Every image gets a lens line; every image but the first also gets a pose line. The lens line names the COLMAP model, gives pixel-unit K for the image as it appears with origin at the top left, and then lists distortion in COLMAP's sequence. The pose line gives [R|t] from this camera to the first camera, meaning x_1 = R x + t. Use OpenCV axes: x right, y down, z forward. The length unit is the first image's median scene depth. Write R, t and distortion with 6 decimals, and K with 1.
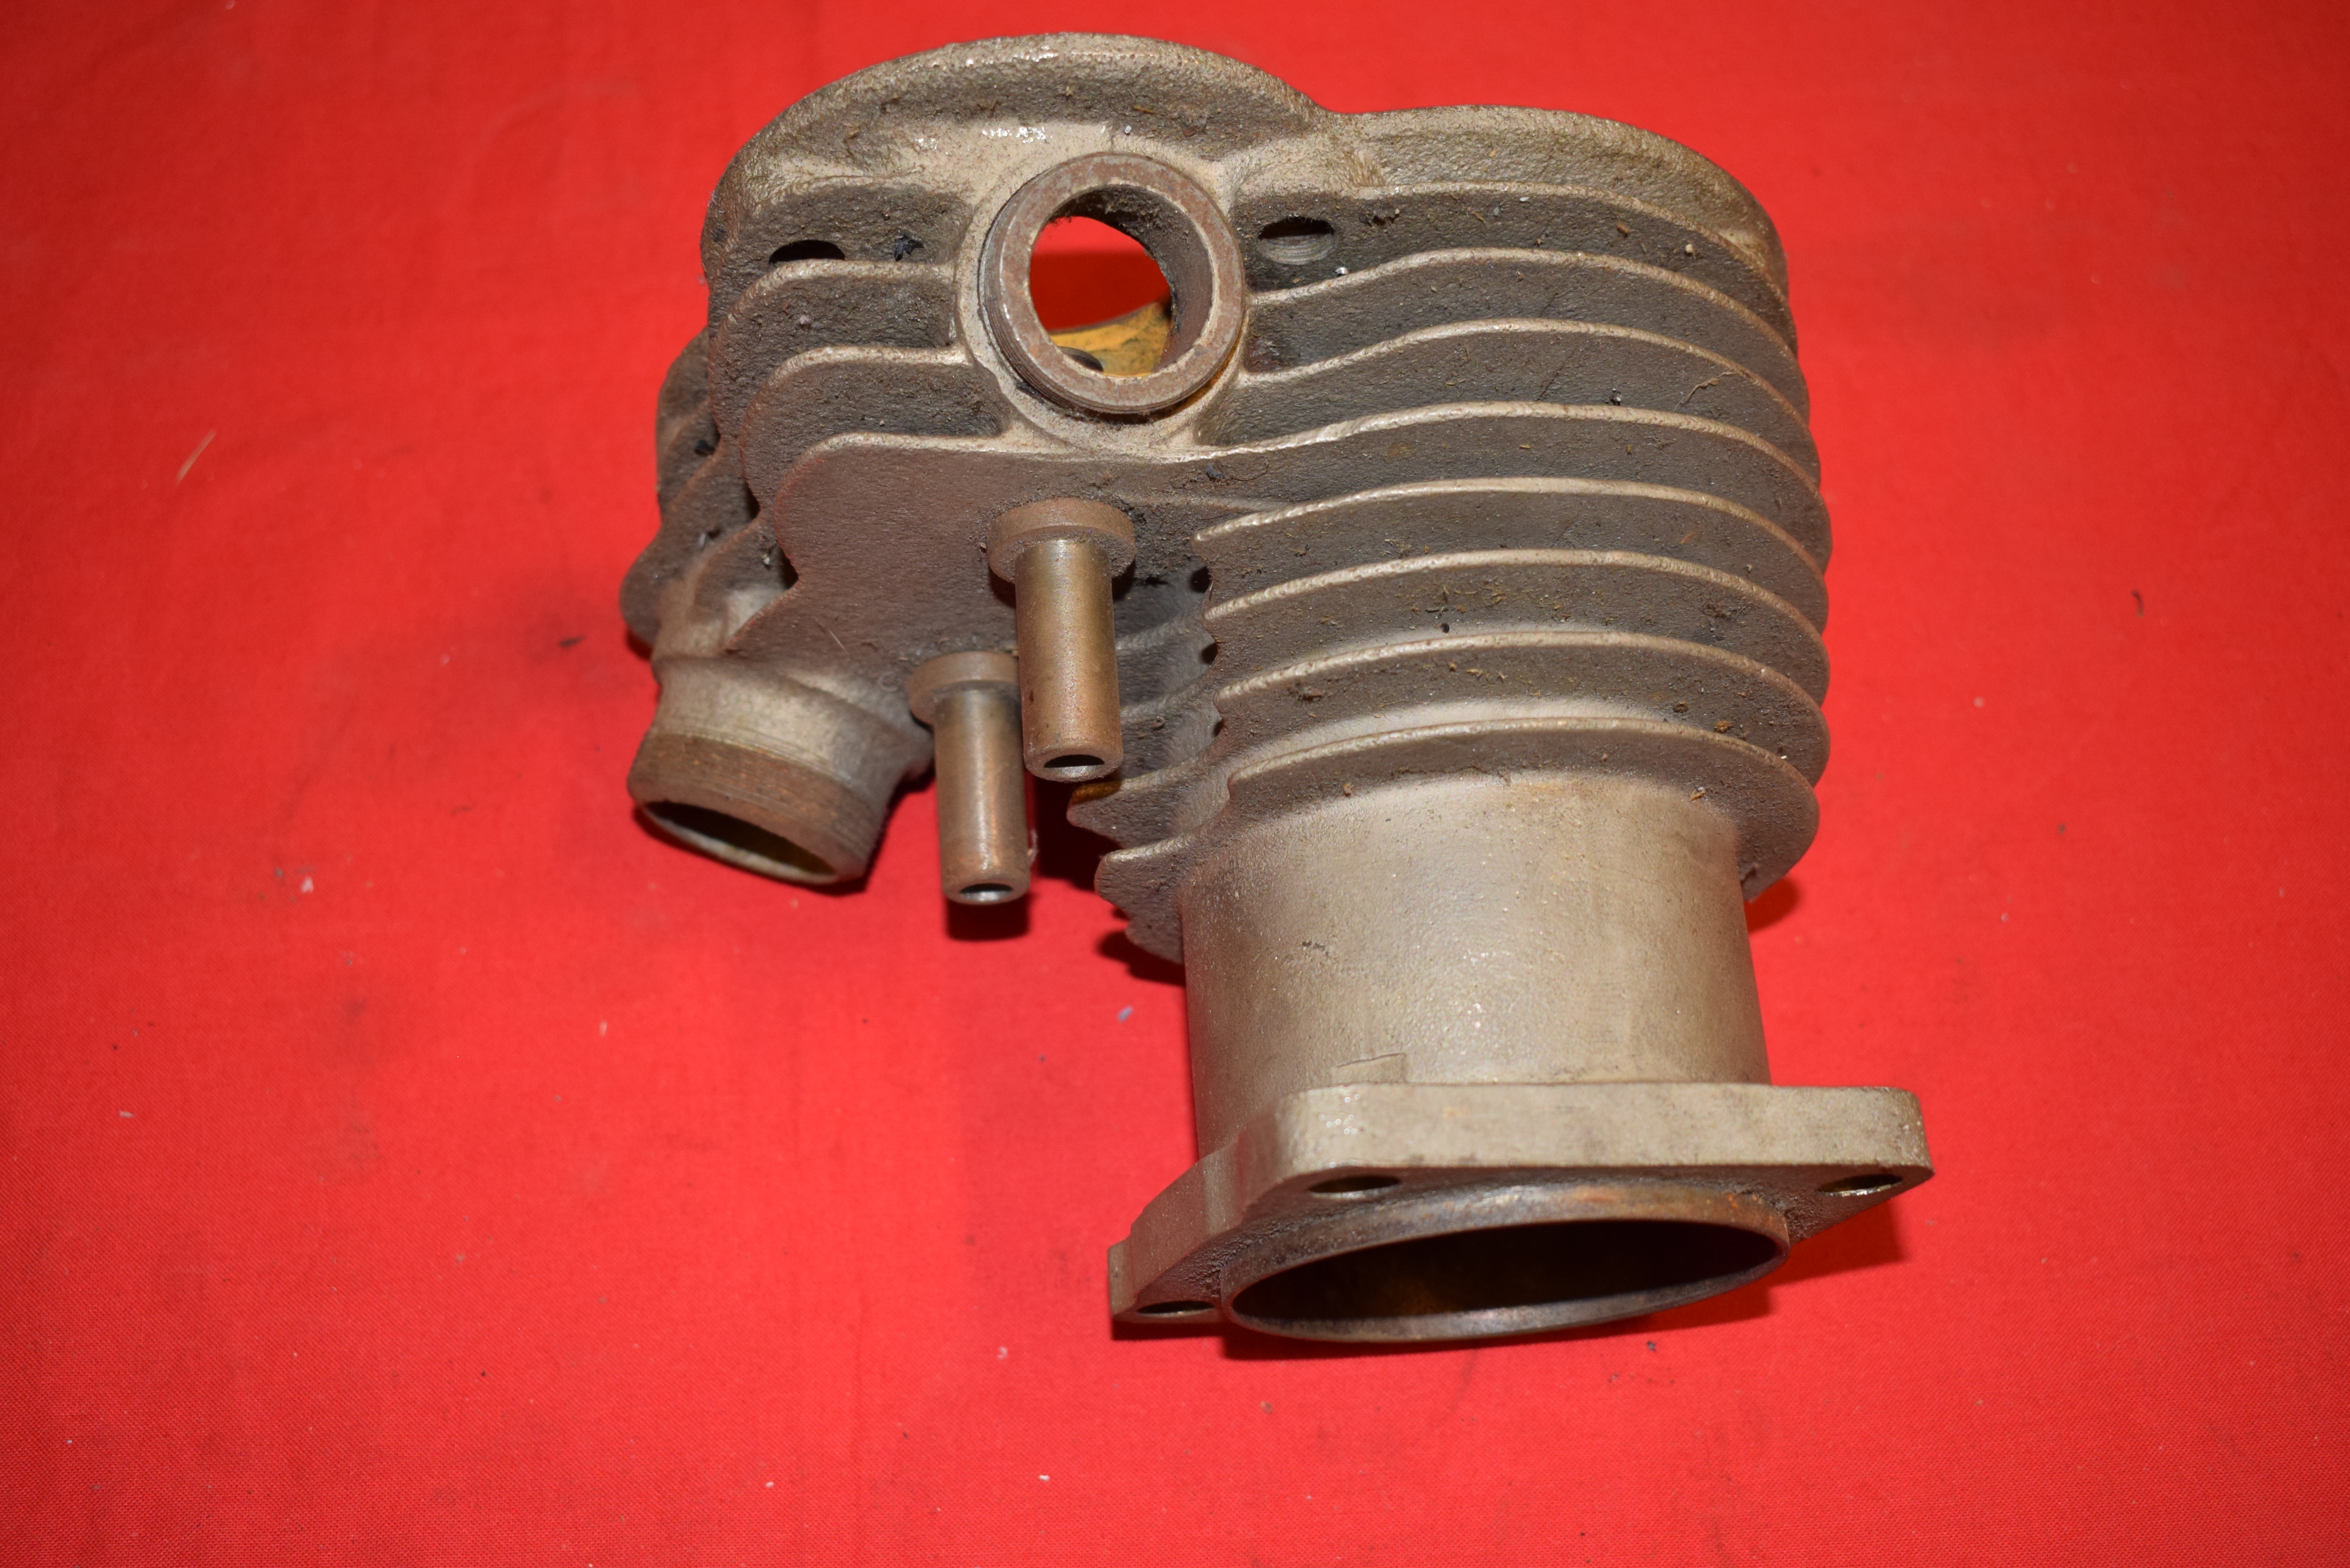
lens RADIAL K [[2761.2, 0, 1163.9], [0, 2761.2, 757.1], [0, 0, 1]] dist [-0.073529, 0.007115]
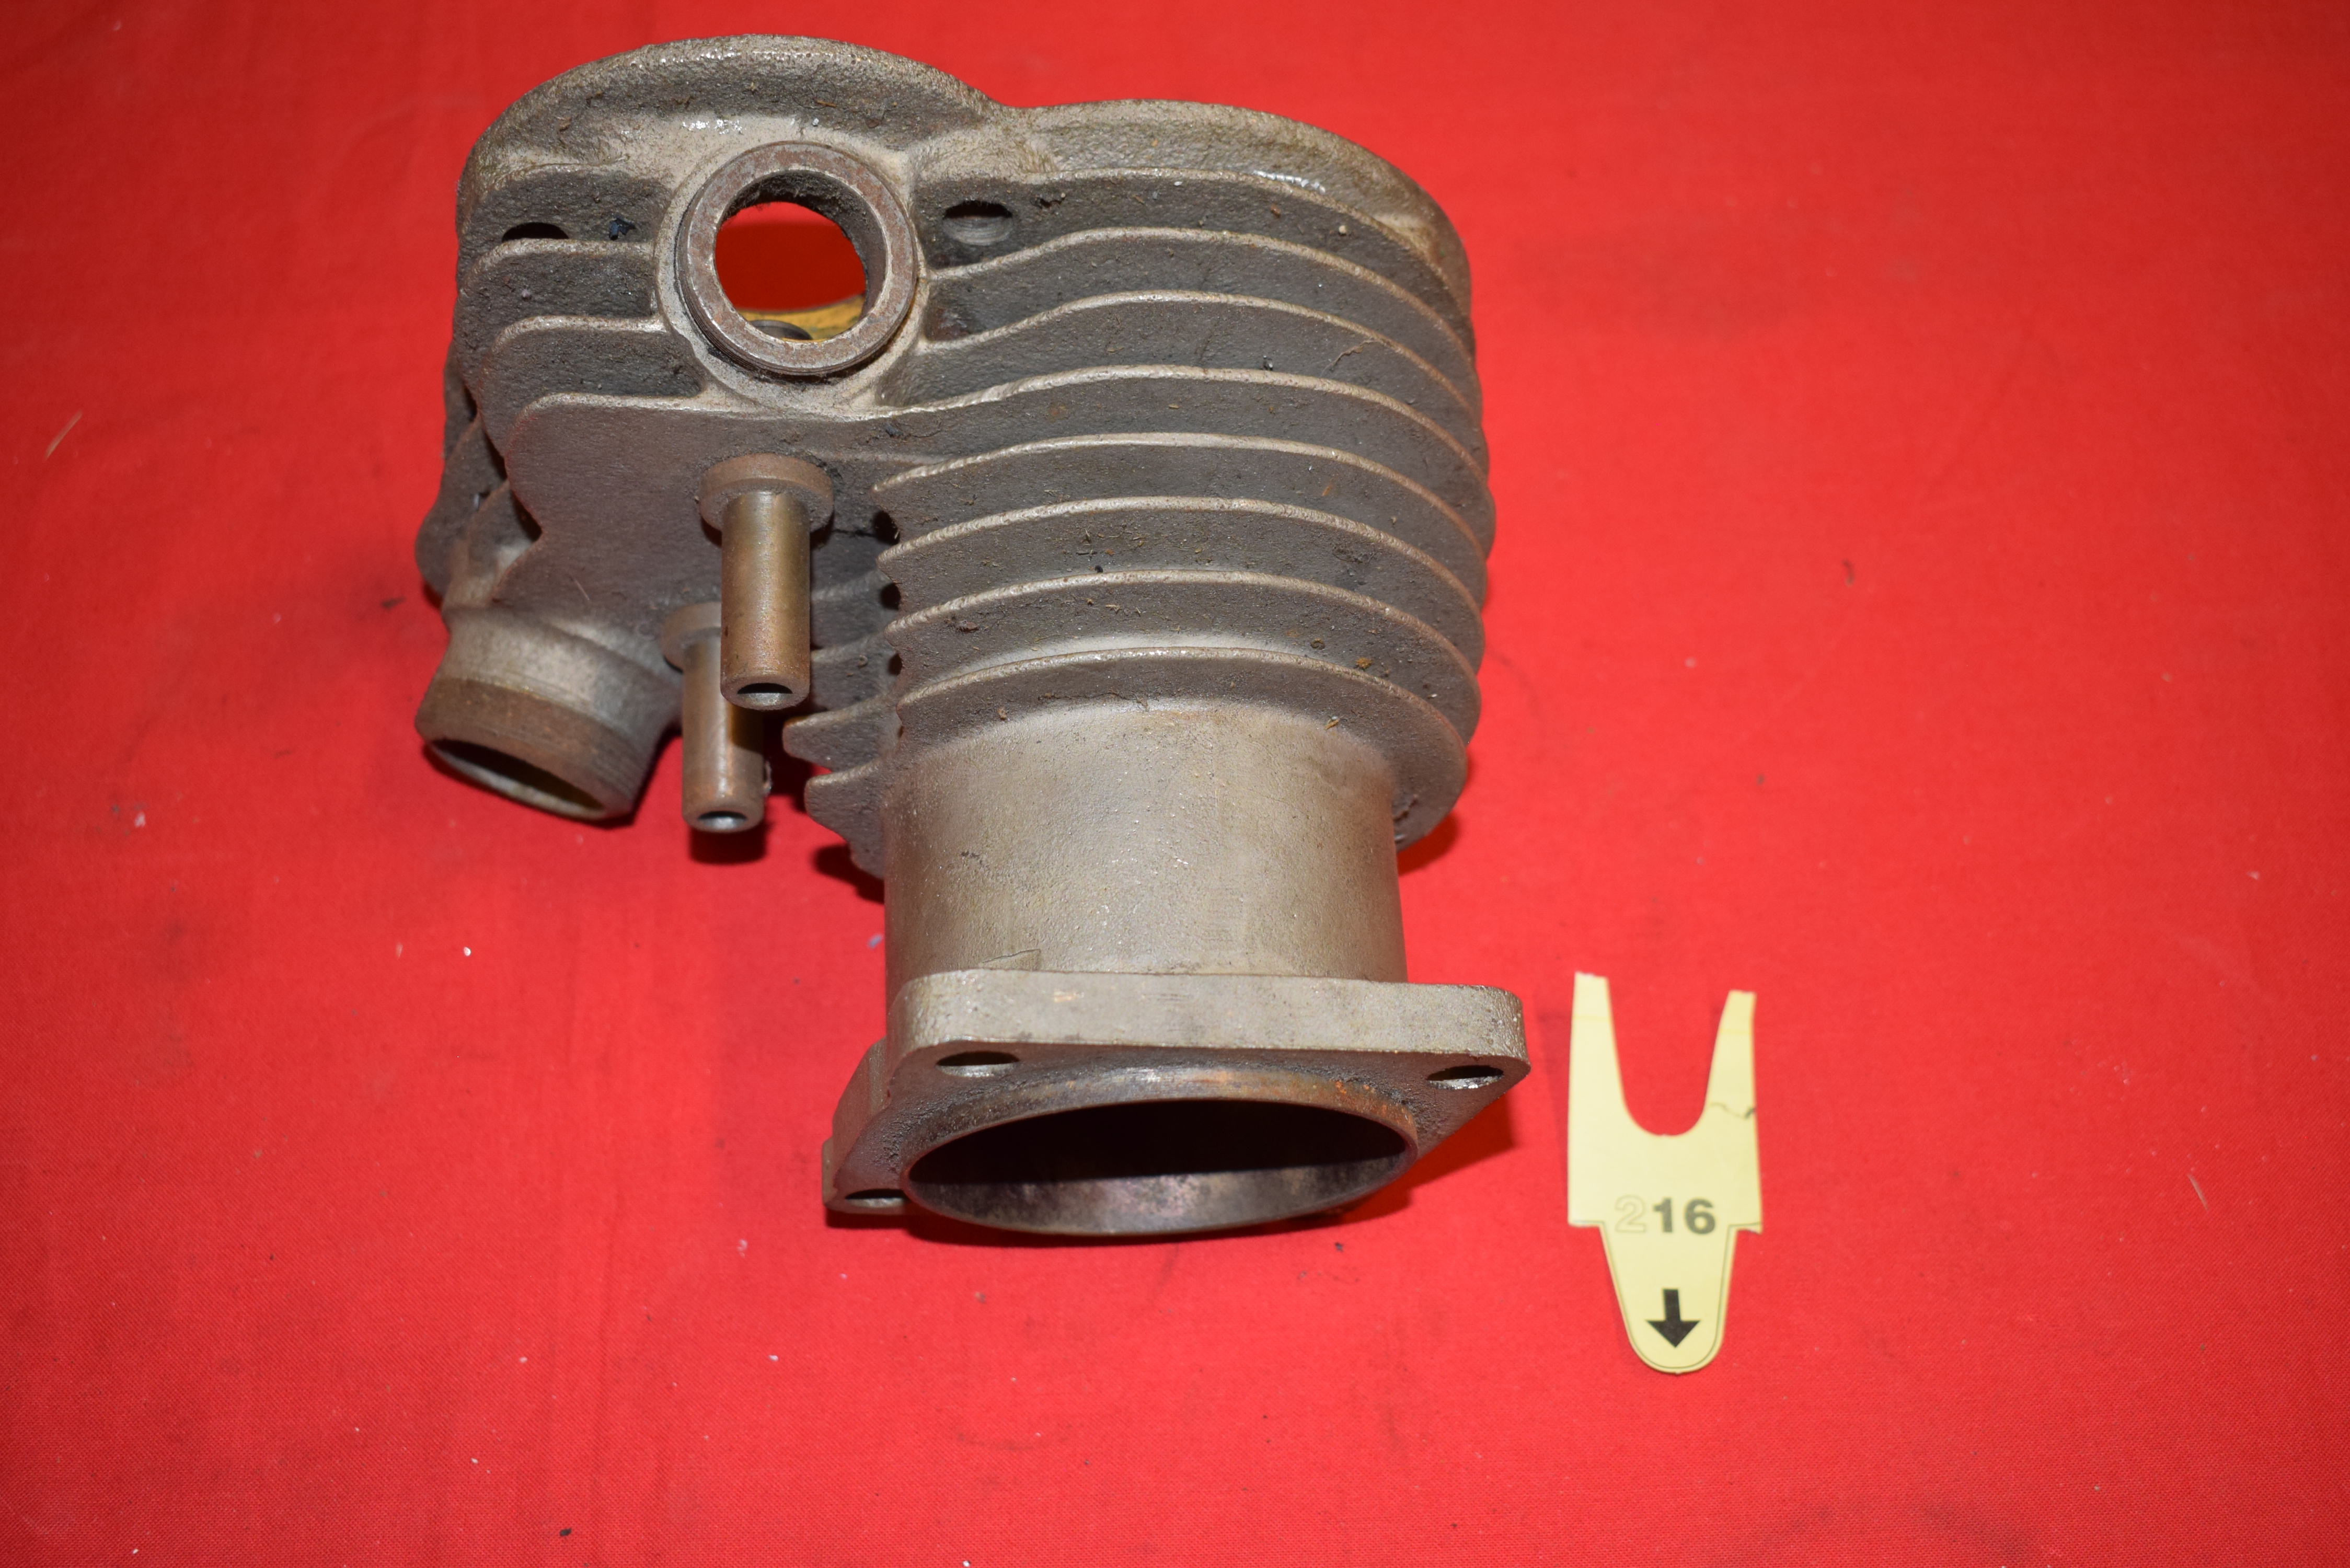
lens RADIAL K [[2761.2, 0, 1163.9], [0, 2761.2, 757.1], [0, 0, 1]] dist [-0.073529, 0.007115]
pose [[0.999515, 0.005268, -0.030678, 0.161475], [-0.005745, 0.999864, -0.015475, 0.044604], [0.030592, 0.015643, 0.999410, -0.101084]]
